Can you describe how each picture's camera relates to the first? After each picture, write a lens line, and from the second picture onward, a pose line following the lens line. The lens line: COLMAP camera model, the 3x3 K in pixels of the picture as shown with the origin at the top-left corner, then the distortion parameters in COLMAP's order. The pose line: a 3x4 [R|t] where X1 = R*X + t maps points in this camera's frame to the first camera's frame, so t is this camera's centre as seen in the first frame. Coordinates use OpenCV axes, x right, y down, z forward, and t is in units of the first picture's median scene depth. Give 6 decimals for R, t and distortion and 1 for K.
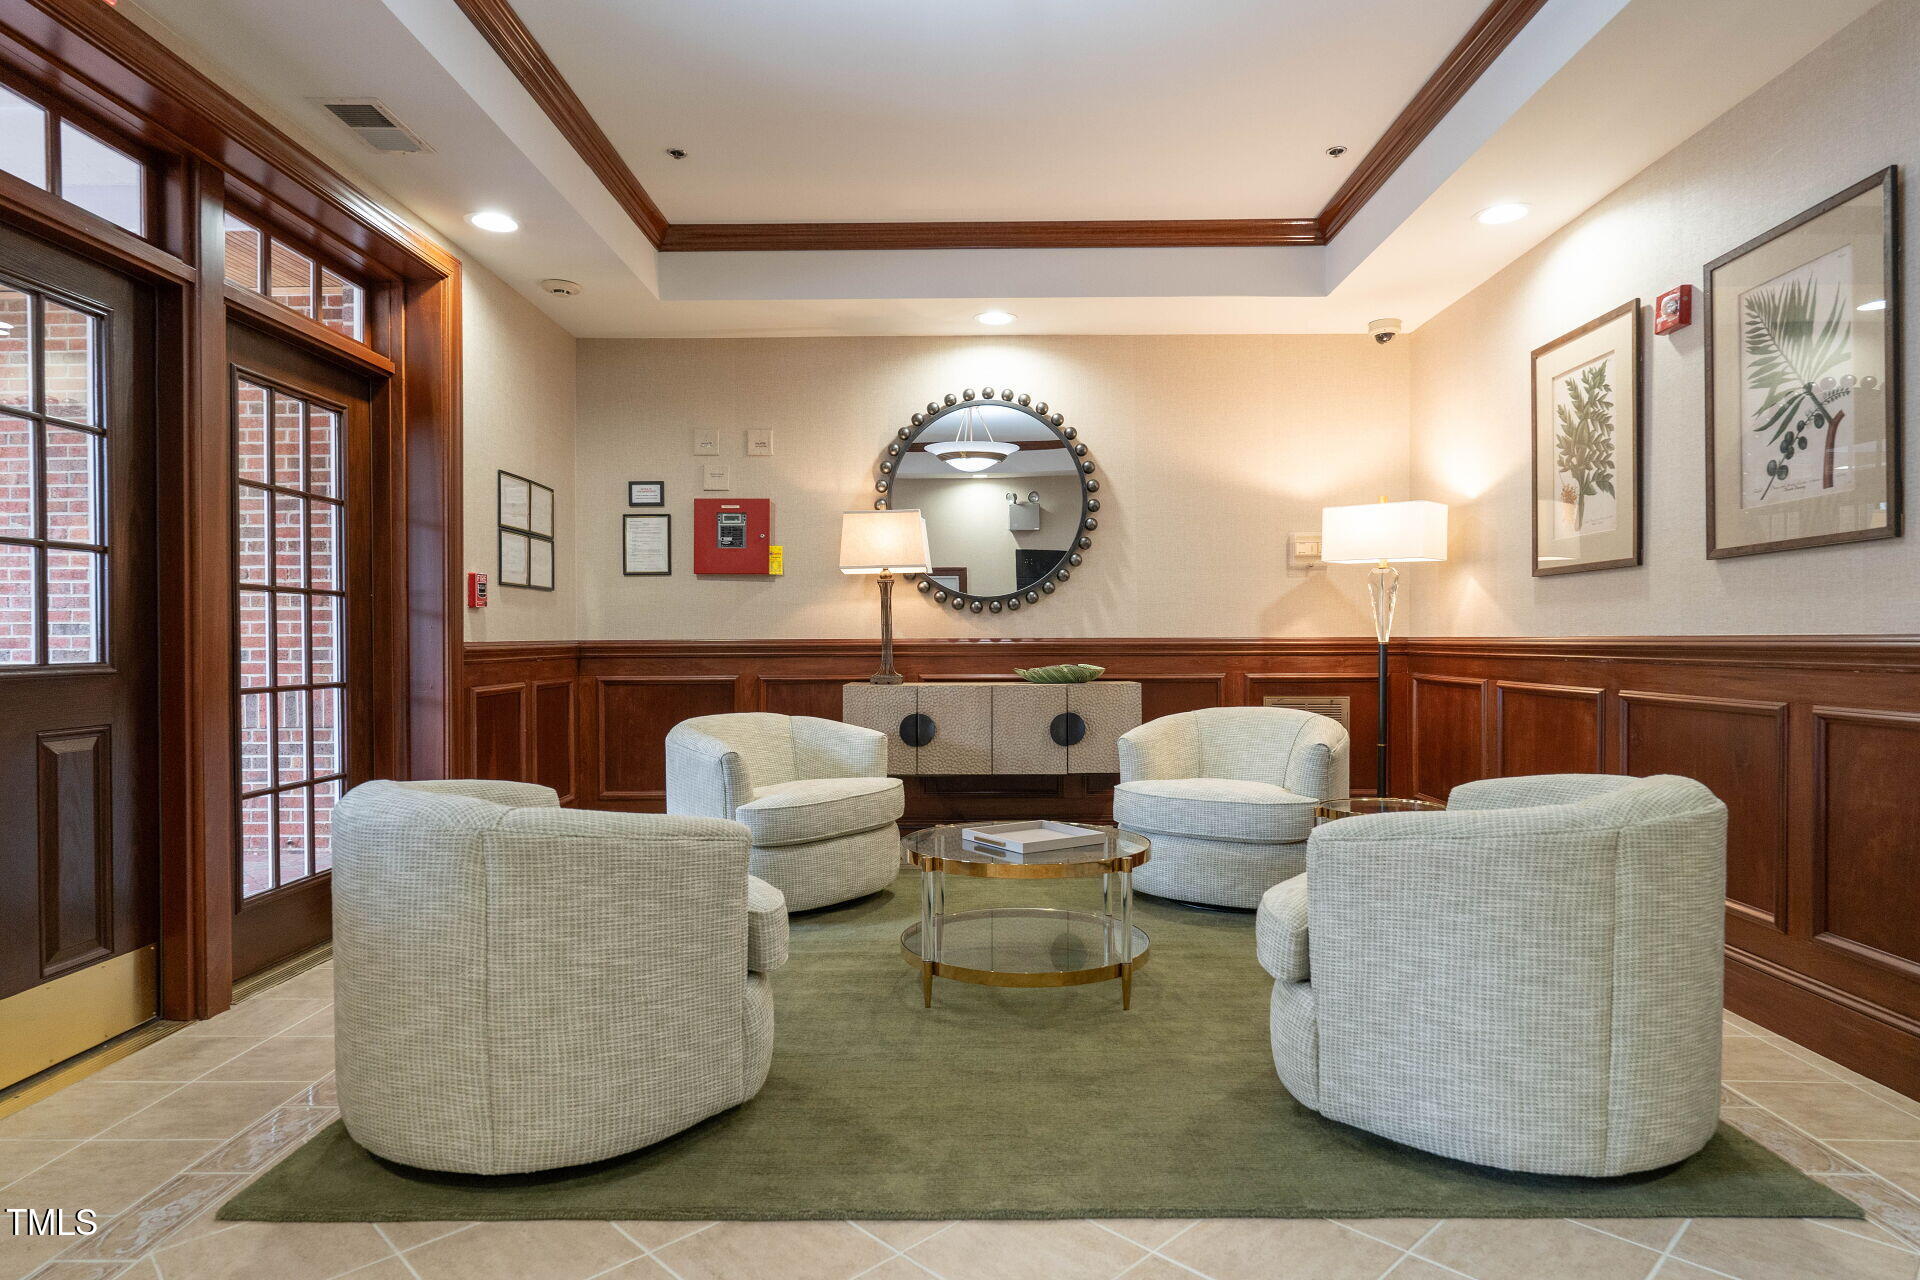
lens RADIAL K [[1099.1, 0, 961.3], [0, 1099.1, 653.2], [0, 0, 1]] dist [-0.000760, 0.000660]
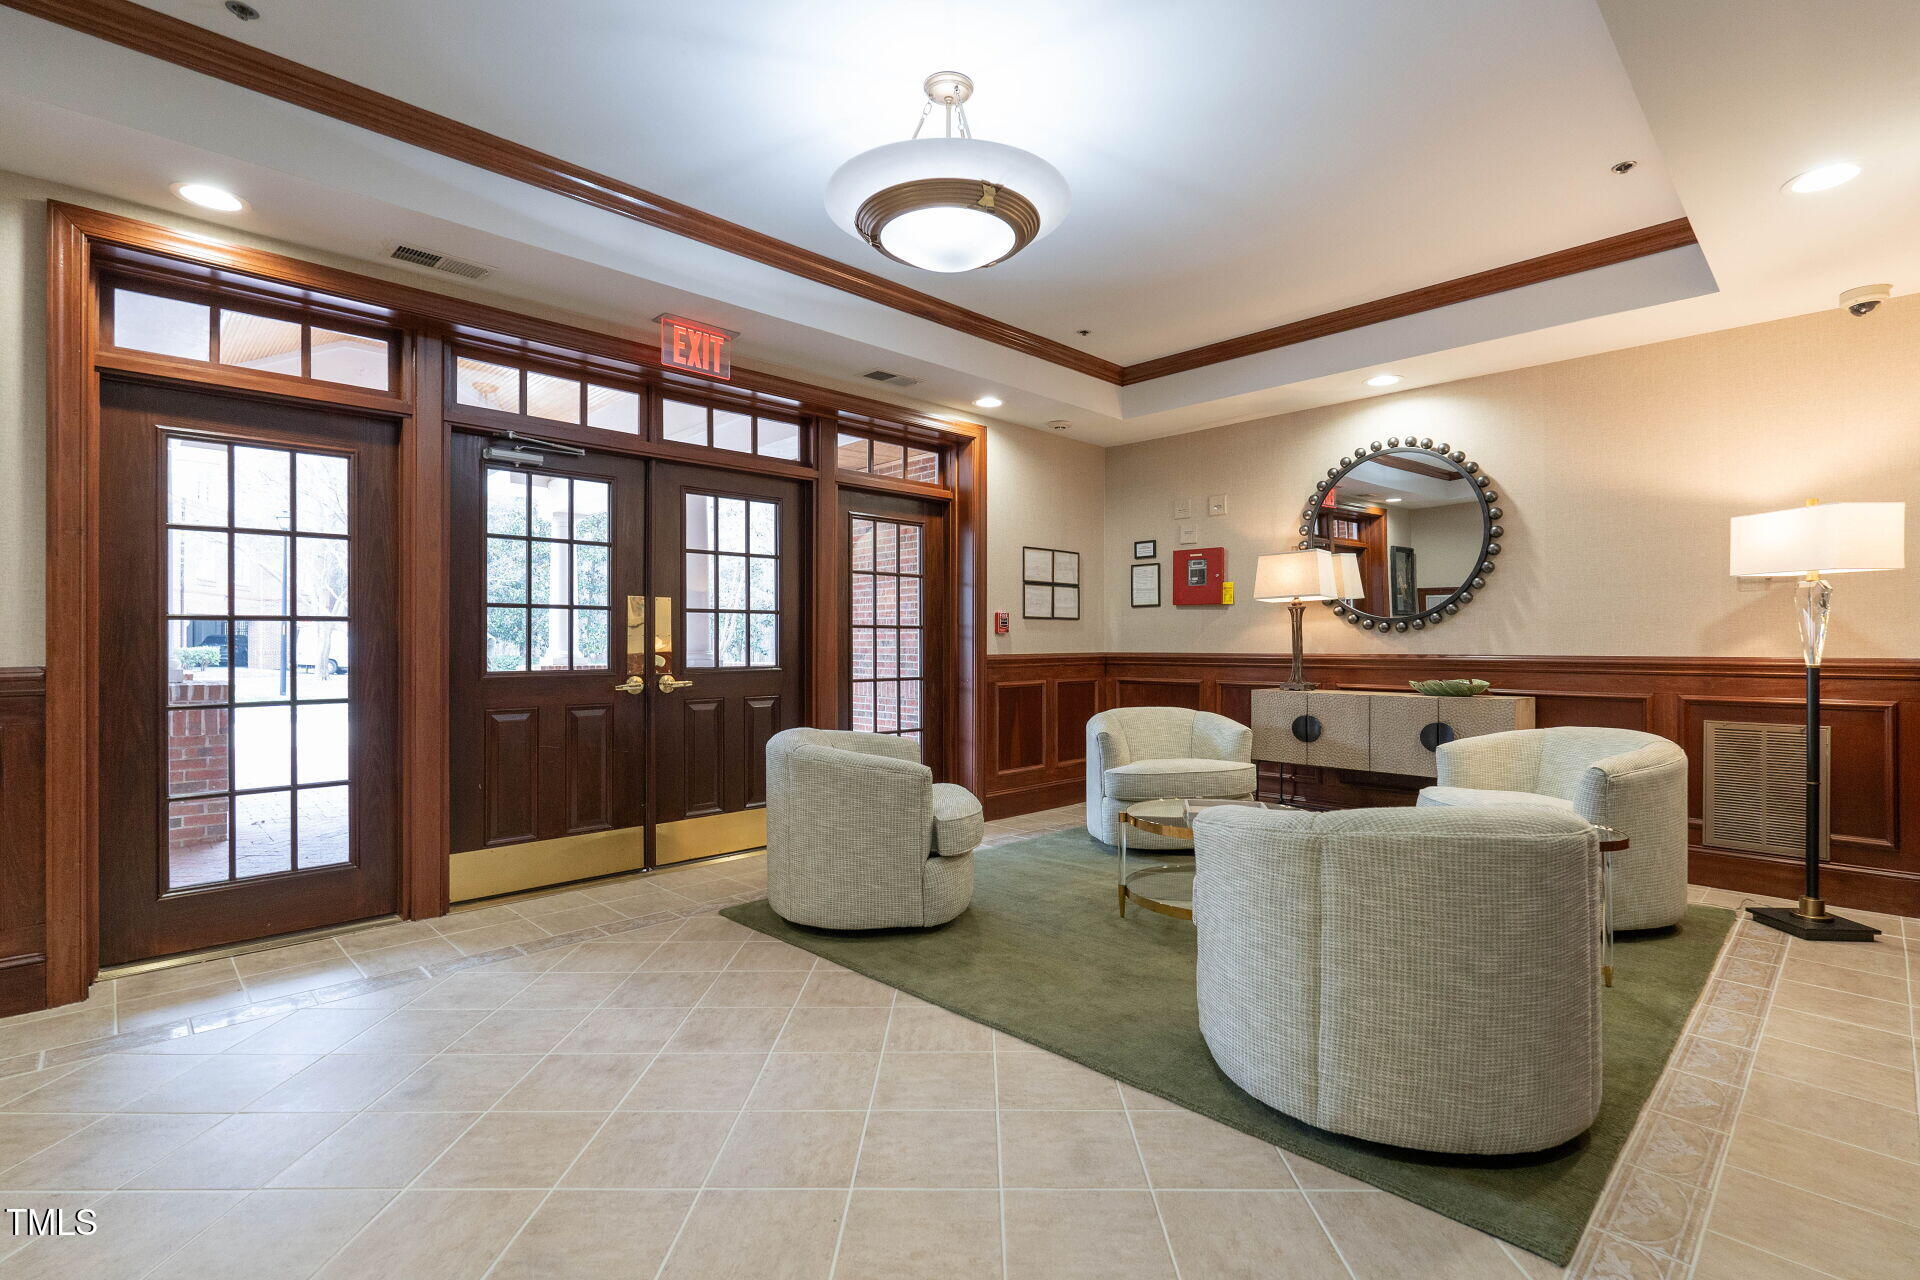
lens RADIAL K [[898.0, 0, 960.0], [0, 898.0, 640.0], [0, 0, 1]] dist [0.001414, 0.000541]
pose [[0.708208, 0.000352, -0.706004, 0.412643], [-0.010654, 0.999891, -0.010188, -0.015777], [0.705924, 0.014737, 0.708134, 0.011486]]
